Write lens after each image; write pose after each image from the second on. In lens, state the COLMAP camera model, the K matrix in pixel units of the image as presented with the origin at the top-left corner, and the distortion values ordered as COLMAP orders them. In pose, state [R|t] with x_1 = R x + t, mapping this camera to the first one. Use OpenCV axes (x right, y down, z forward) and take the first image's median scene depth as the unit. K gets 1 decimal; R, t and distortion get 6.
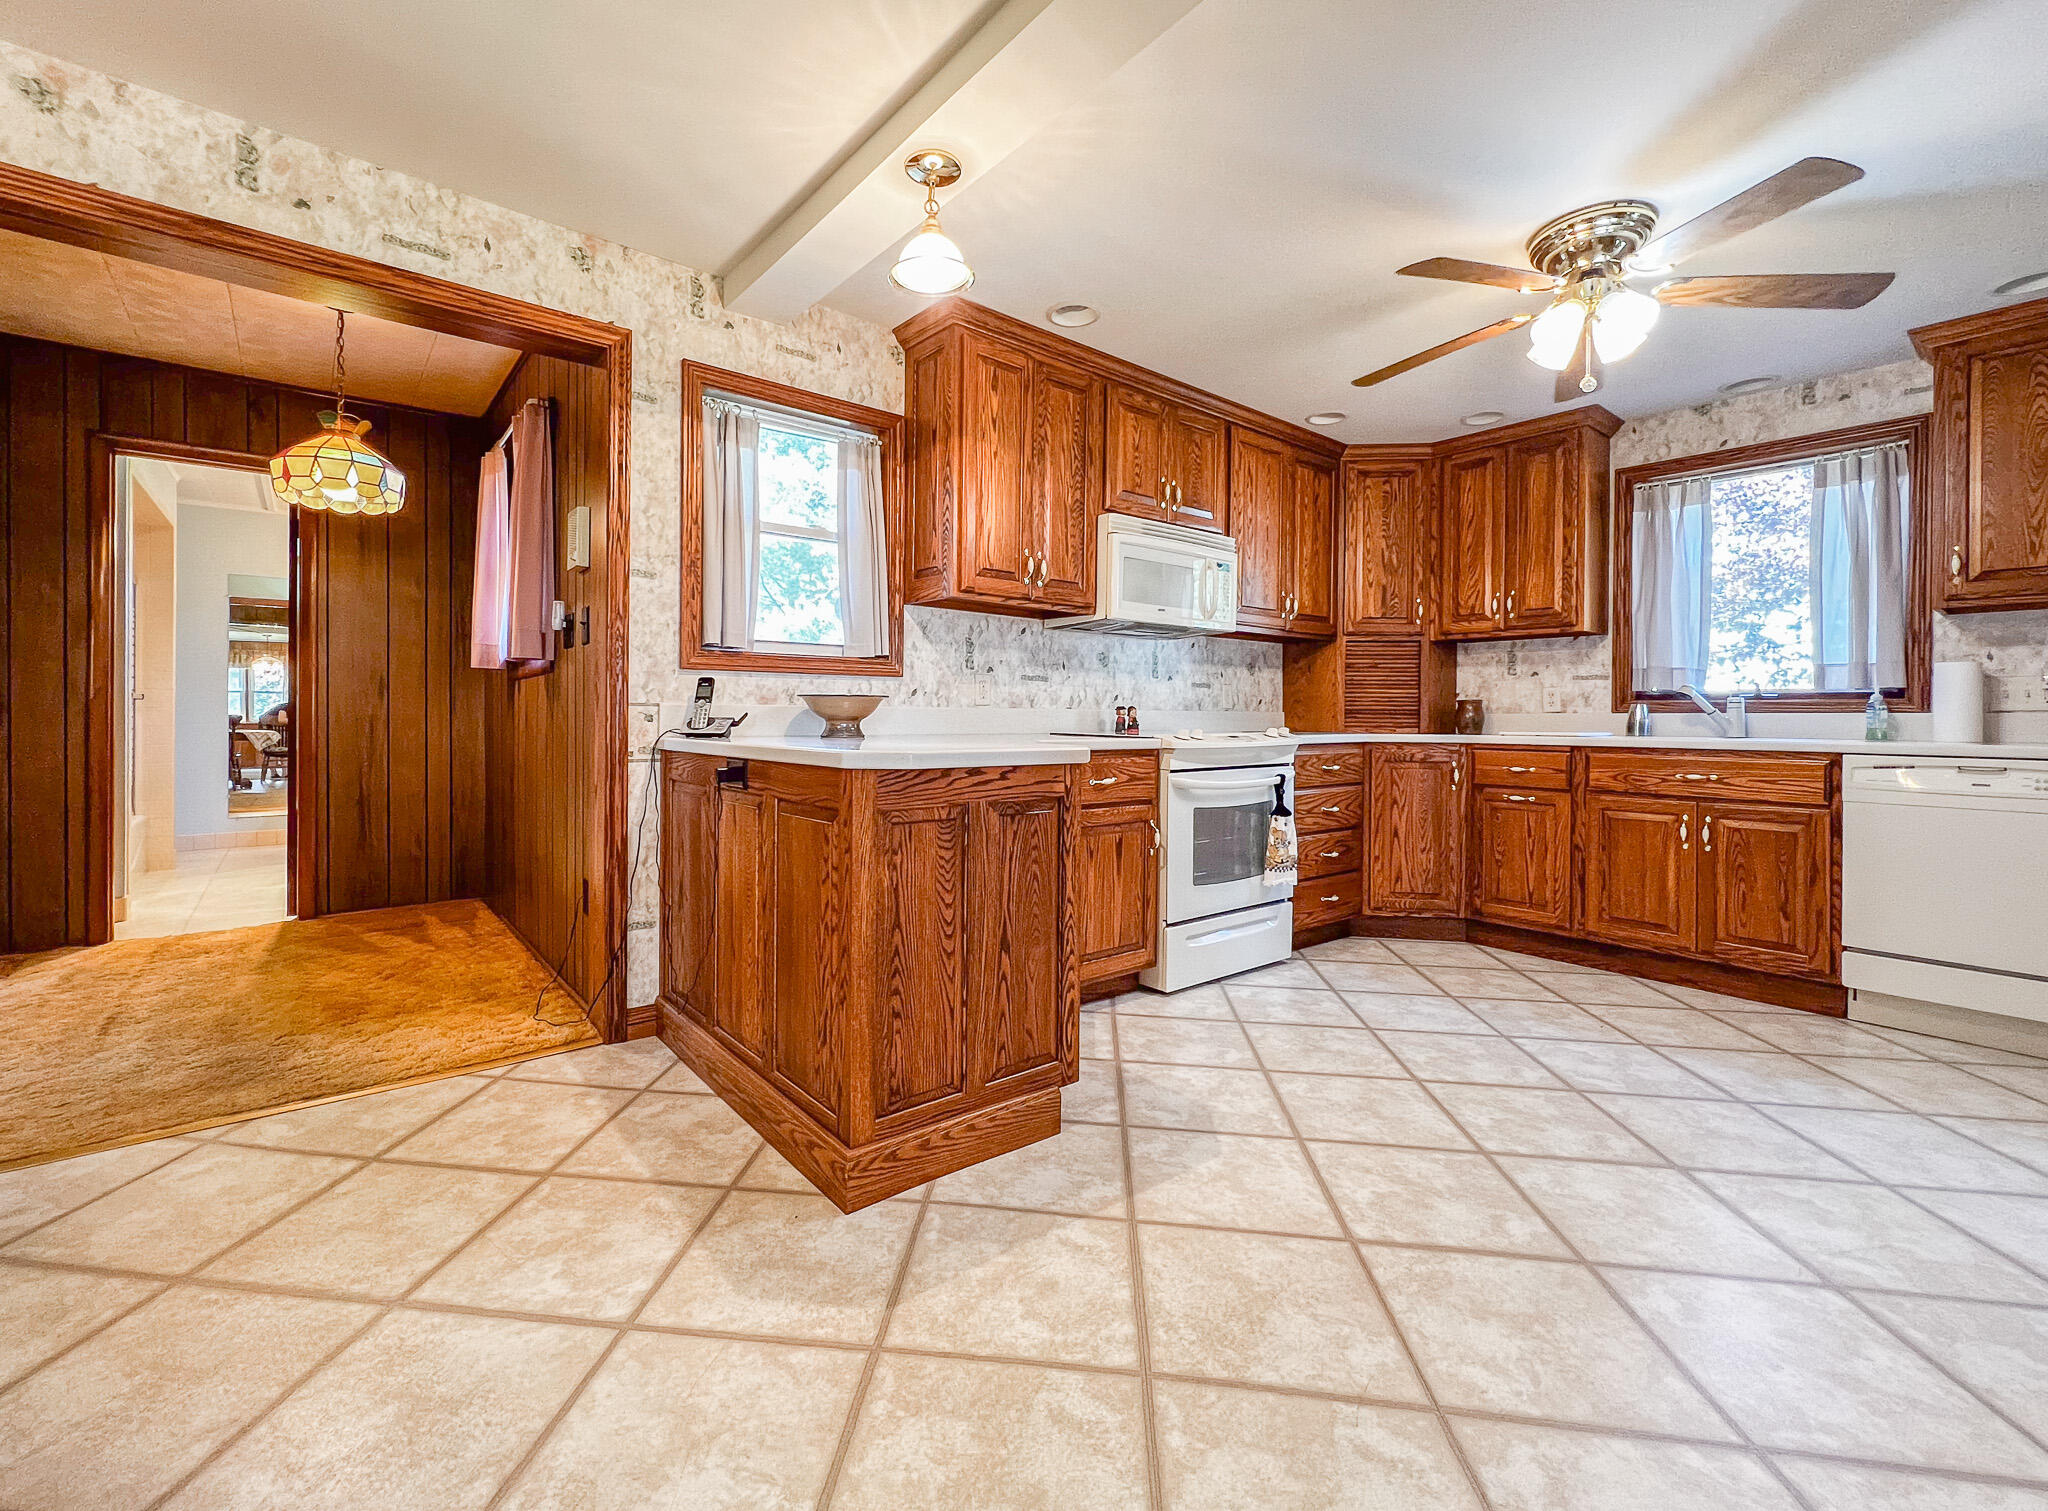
lens RADIAL K [[890.6, 0, 971.0], [0, 890.6, 707.8], [0, 0, 1]] dist [0.001149, 0.000534]
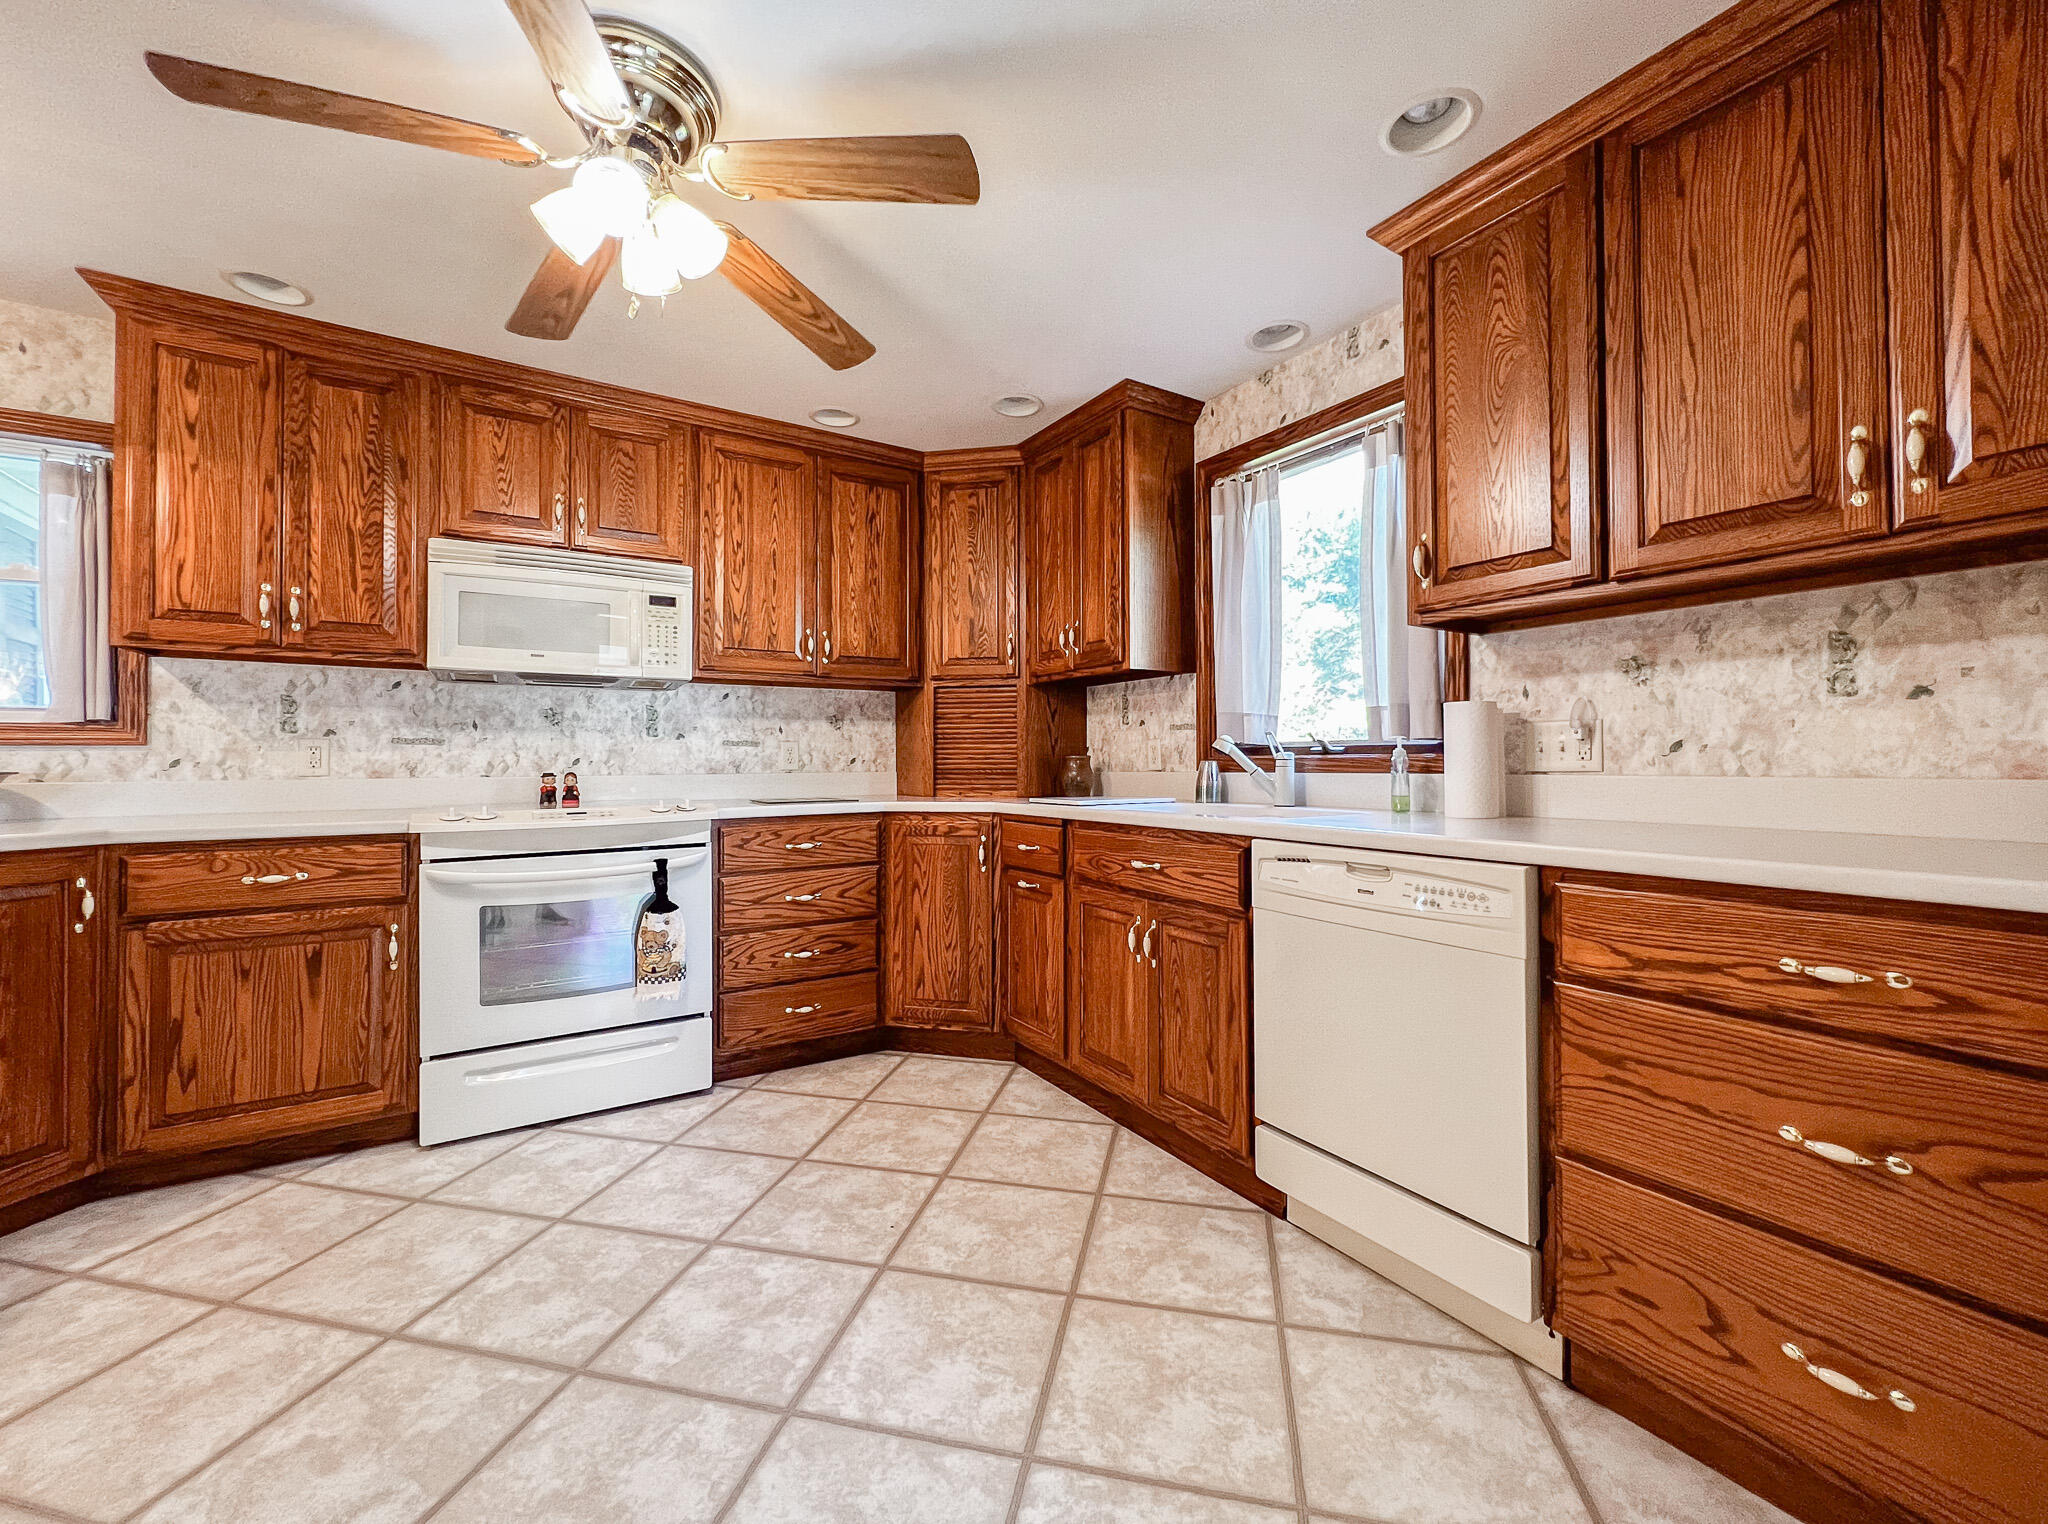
lens RADIAL K [[852.0, 0, 1021.2], [0, 852.0, 738.2], [0, 0, 1]] dist [0.004574, -0.001796]
pose [[0.994776, -0.015812, -0.100848, 0.738219], [0.013972, 0.999723, -0.018926, -0.013669], [0.101119, 0.017418, 0.994722, 0.273842]]
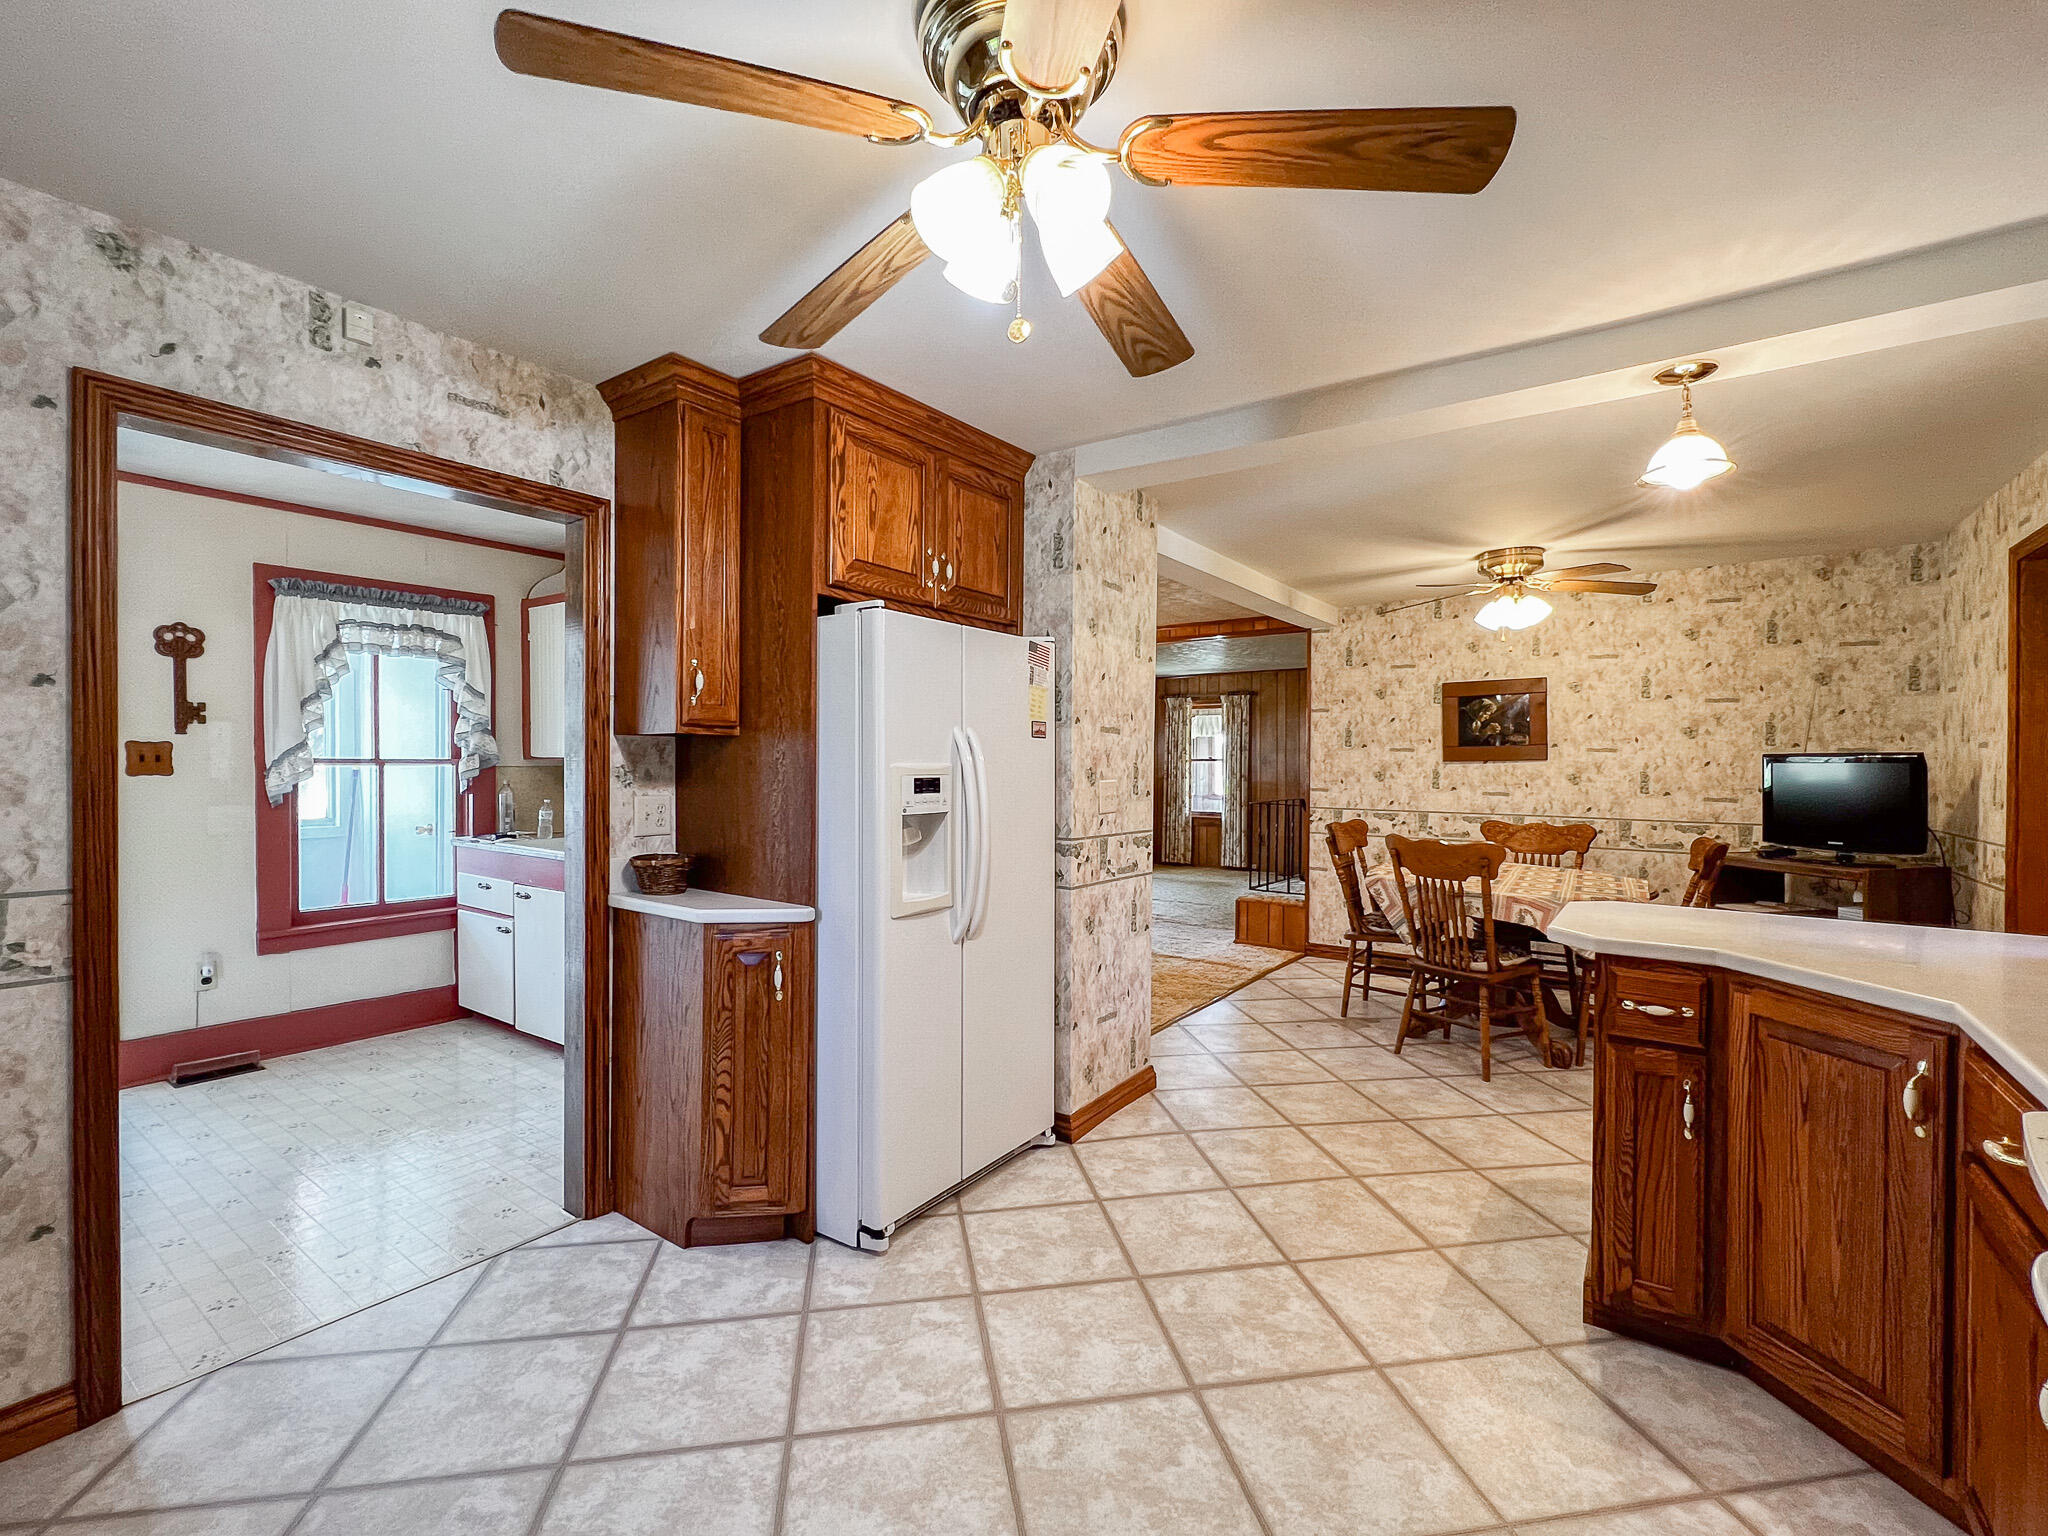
lens RADIAL K [[916.2, 0, 1024.6], [0, 916.2, 769.7], [0, 0, 1]] dist [-0.002174, 0.001571]
pose [[-0.960027, -0.013310, -0.279592, 0.590669], [-0.012120, 0.999909, -0.005986, -0.072746], [0.279646, -0.002358, -0.960100, 1.080691]]
